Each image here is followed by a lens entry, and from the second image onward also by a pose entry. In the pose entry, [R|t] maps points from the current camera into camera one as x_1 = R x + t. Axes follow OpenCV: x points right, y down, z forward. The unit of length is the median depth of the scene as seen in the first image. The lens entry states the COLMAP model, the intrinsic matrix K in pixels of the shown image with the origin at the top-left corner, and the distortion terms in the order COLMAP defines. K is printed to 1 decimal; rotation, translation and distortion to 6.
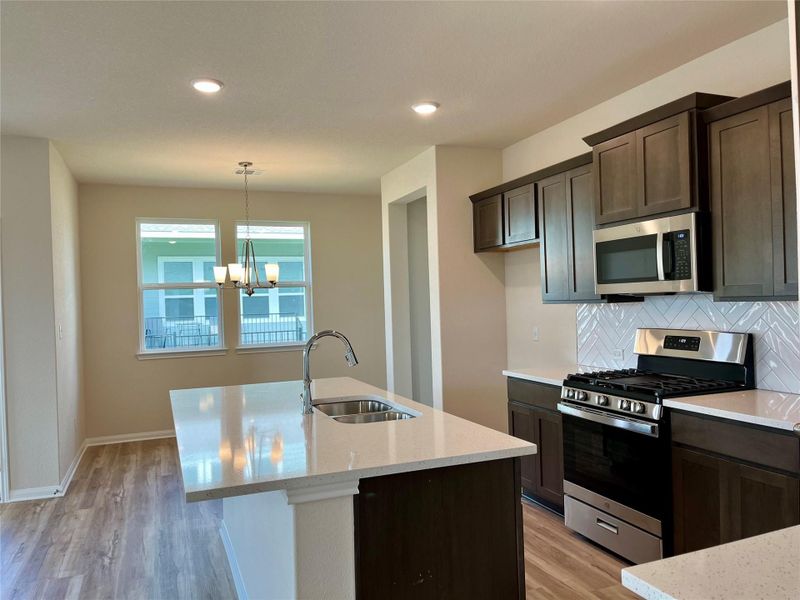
lens RADIAL K [[606.3, 0, 399.8], [0, 606.3, 302.1], [0, 0, 1]] dist [0.076401, -0.114631]
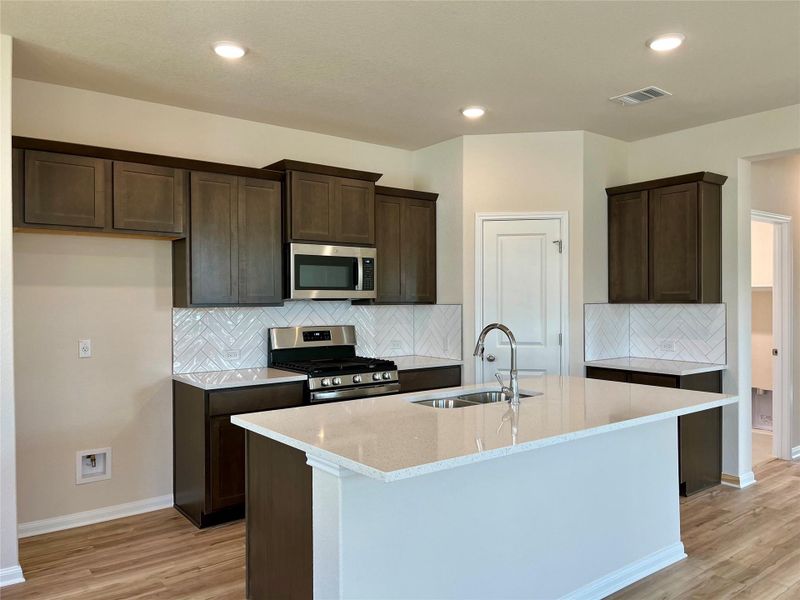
lens RADIAL K [[606.3, 0, 399.8], [0, 606.3, 302.1], [0, 0, 1]] dist [0.076401, -0.114631]
pose [[-0.276690, 0.028322, 0.960542, -0.791456], [0.016727, 0.999556, -0.024653, 0.024518], [-0.960814, 0.009246, -0.277041, 1.058463]]
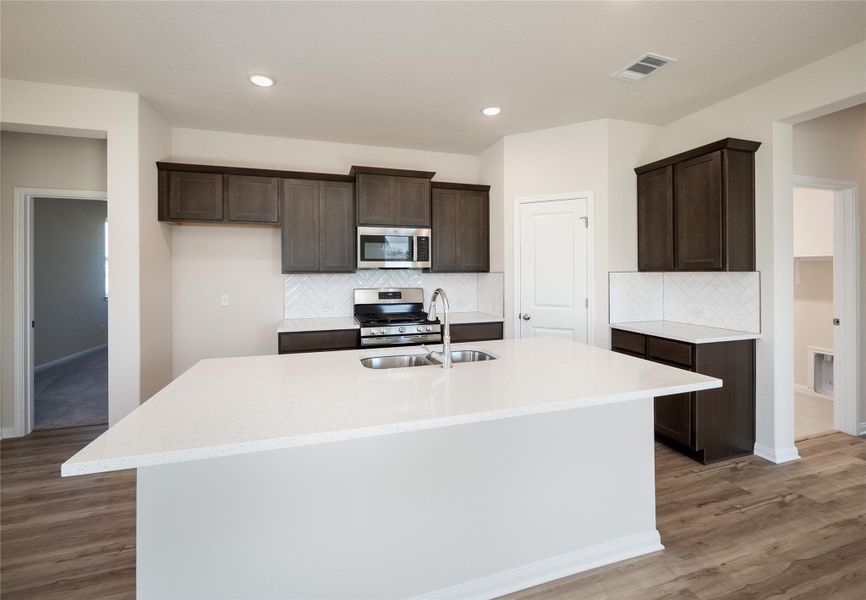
lens RADIAL K [[366.3, 0, 429.9], [0, 366.3, 272.0], [0, 0, 1]] dist [-0.002812, 0.000233]
pose [[0.071507, 0.030635, 0.996970, -0.568009], [0.005566, 0.999500, -0.031112, 0.027286], [-0.997425, 0.007774, 0.071301, 0.707313]]
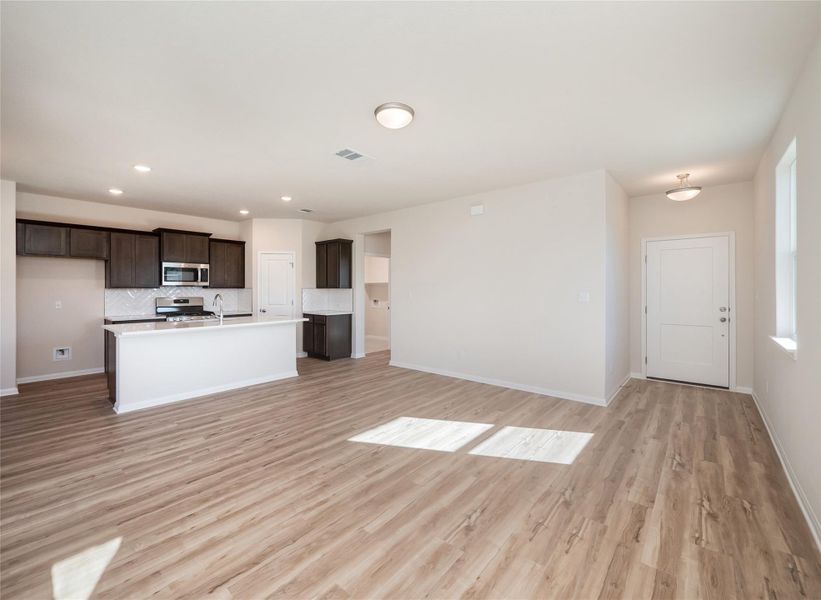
lens RADIAL K [[348.6, 0, 408.6], [0, 348.6, 289.3], [0, 0, 1]] dist [-0.001068, -0.000424]
pose [[-0.471148, 0.027180, 0.881635, -1.513844], [0.015142, 0.999627, -0.022725, 0.055989], [-0.881924, 0.002642, -0.471384, 0.717073]]
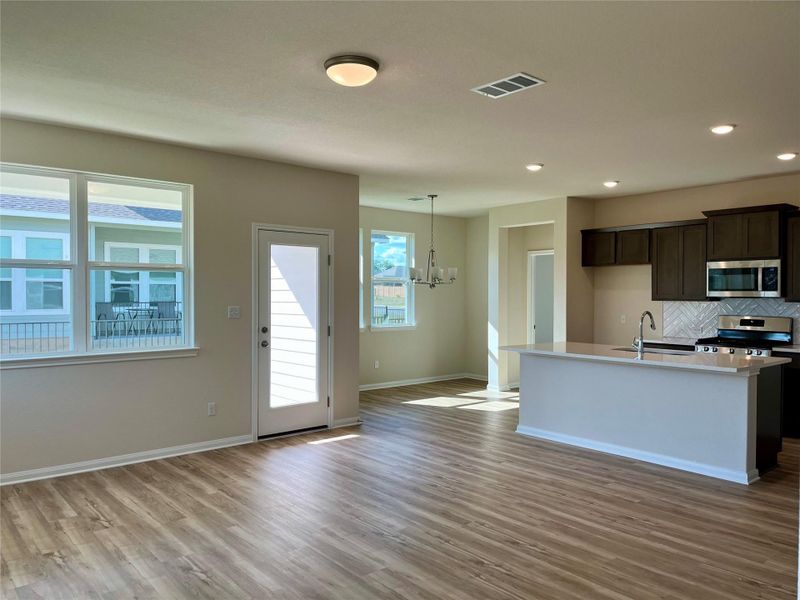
lens RADIAL K [[609.7, 0, 391.9], [0, 609.7, 299.0], [0, 0, 1]] dist [0.055570, -0.062527]
pose [[0.948350, 0.030244, 0.315781, -1.114529], [-0.031506, 0.999503, -0.001109, 0.025950], [-0.315657, -0.008897, 0.948832, -0.451109]]
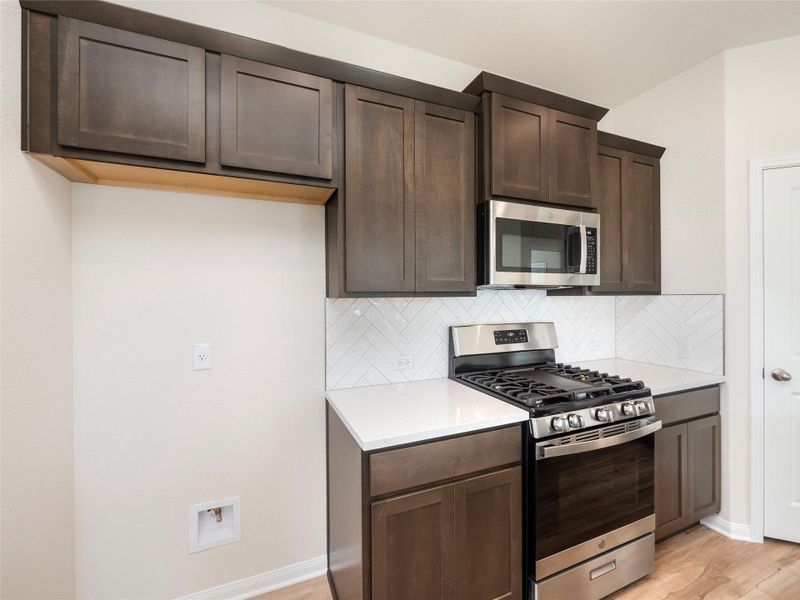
lens RADIAL K [[339.5, 0, 397.1], [0, 339.5, 297.3], [0, 0, 1]] dist [-0.003704, -0.000077]
pose [[-0.021721, 0.029584, 0.999326, -0.092306], [0.009920, 0.999519, -0.029374, 0.013868], [-0.999715, 0.009275, -0.022004, 1.063074]]
